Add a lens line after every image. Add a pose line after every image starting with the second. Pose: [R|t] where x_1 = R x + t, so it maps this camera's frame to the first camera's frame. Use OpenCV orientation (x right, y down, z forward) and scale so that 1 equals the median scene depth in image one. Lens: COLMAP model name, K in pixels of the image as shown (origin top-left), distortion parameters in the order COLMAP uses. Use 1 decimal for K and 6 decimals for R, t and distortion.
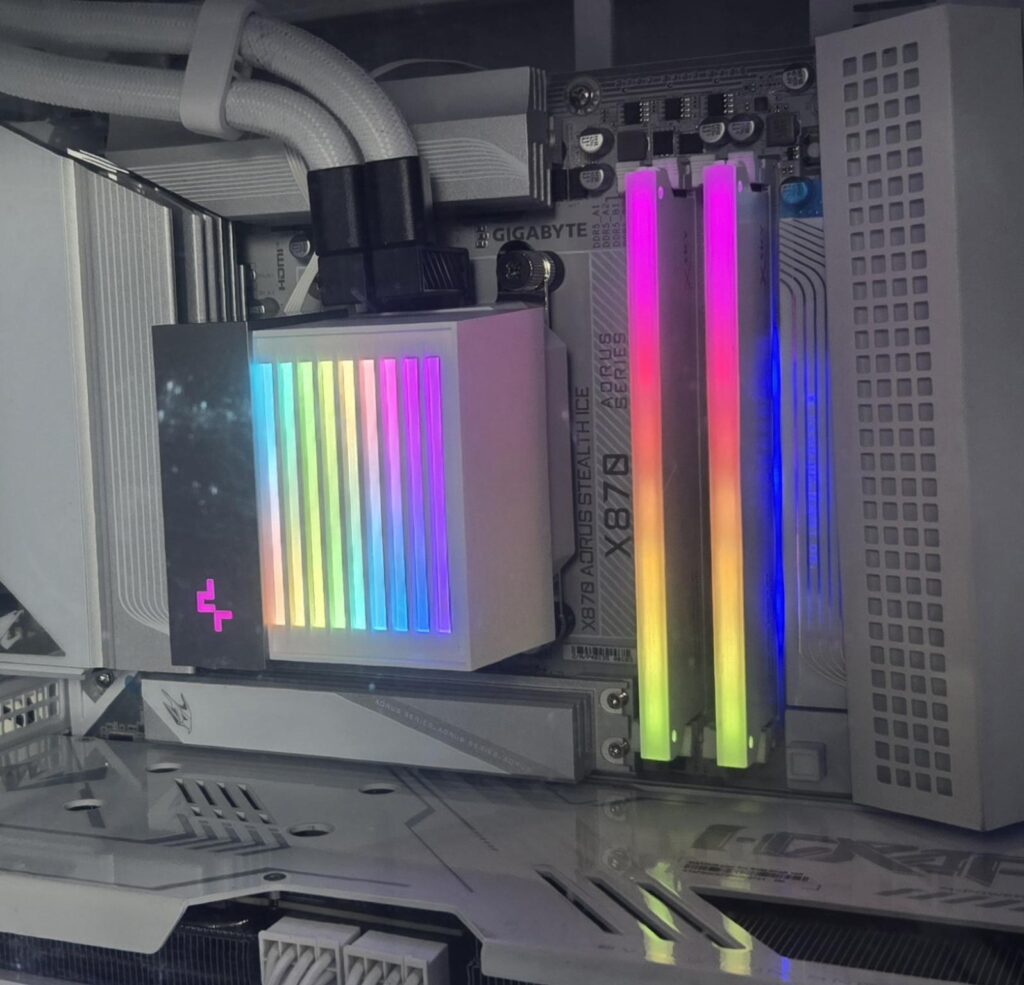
lens RADIAL K [[1795.7, 0, 292.7], [0, 1795.7, 493.4], [0, 0, 1]] dist [0.033346, 0.023285]
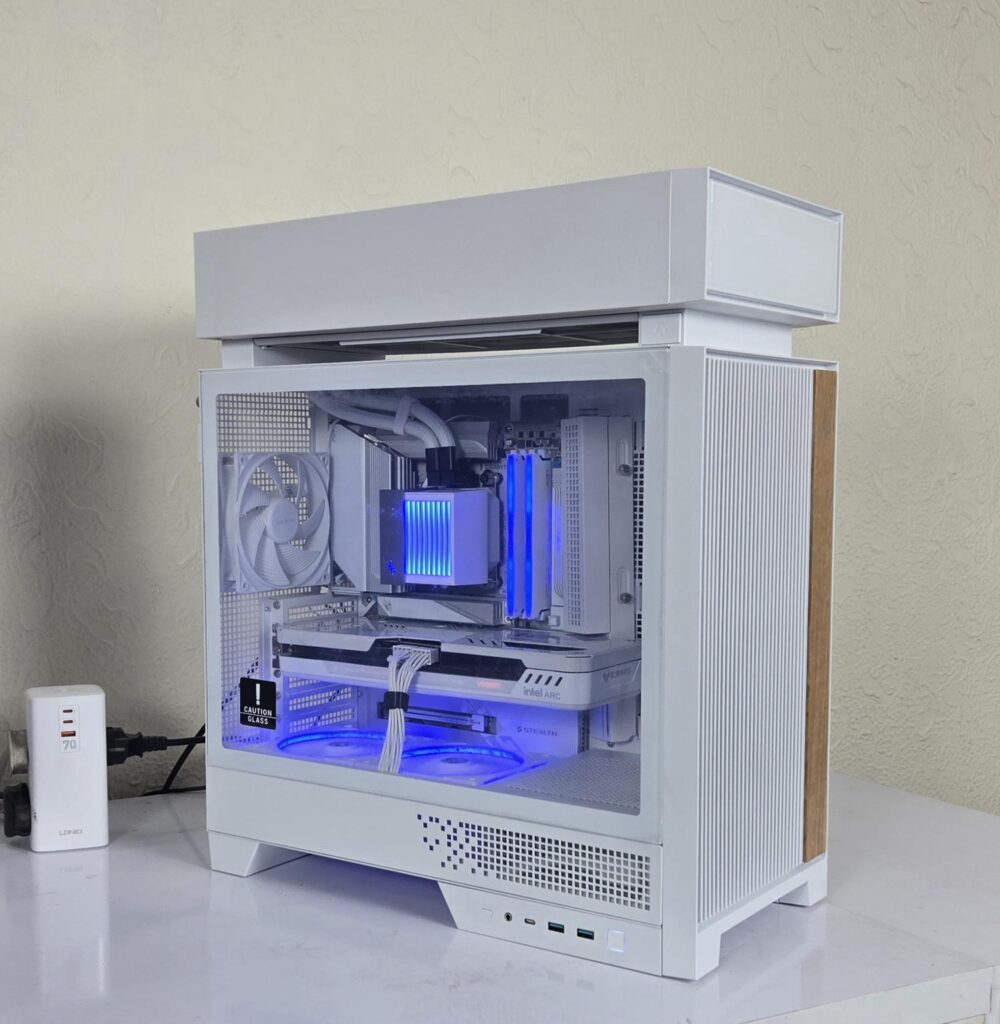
lens RADIAL K [[1445.3, 0, 418.7], [0, 1445.3, 594.9], [0, 0, 1]] dist [0.084647, -0.082716]
pose [[0.989576, 0.054022, -0.133496, 0.373060], [-0.054628, 0.998506, -0.000881, 0.108906], [0.133249, 0.008165, 0.991049, -1.753163]]
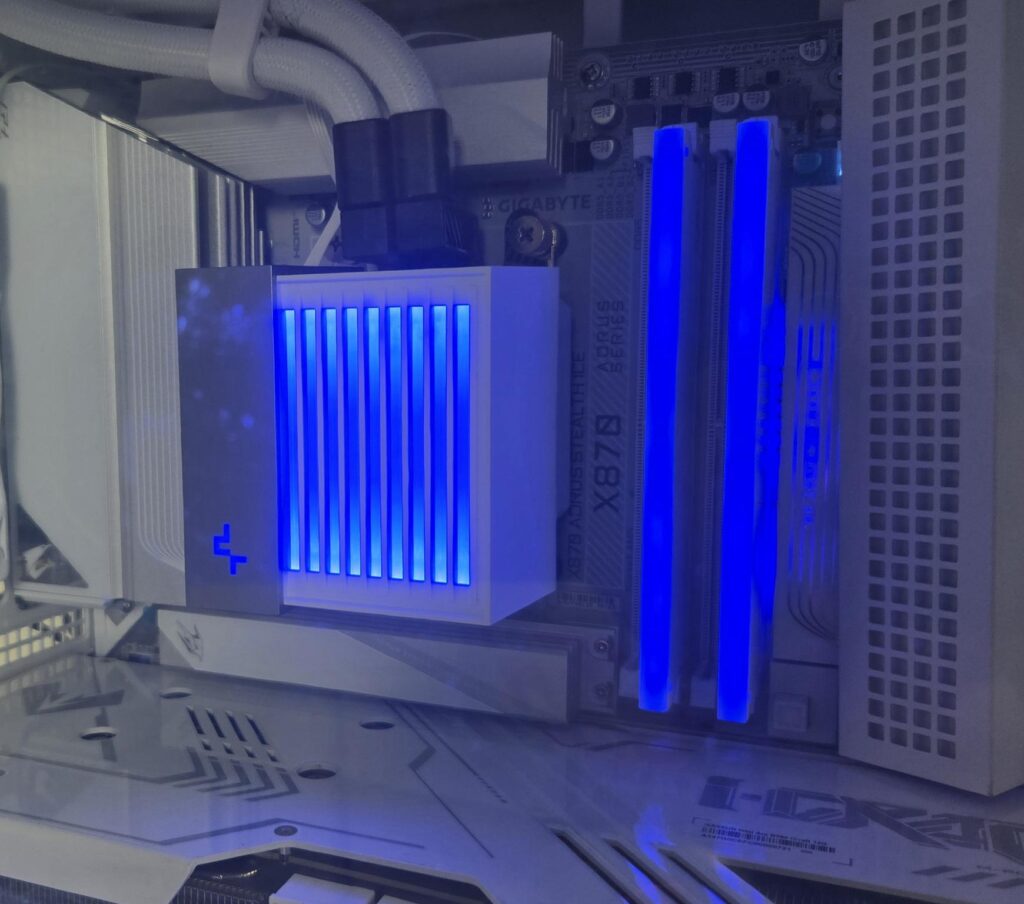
lens RADIAL K [[1201.7, 0, 311.9], [0, 1201.7, 491.5], [0, 0, 1]] dist [0.026473, -0.008547]
pose [[0.998927, 0.028975, 0.036115, -0.020892], [-0.030064, 0.999098, 0.029982, 0.007256], [-0.035214, -0.031035, 0.998898, 0.293925]]
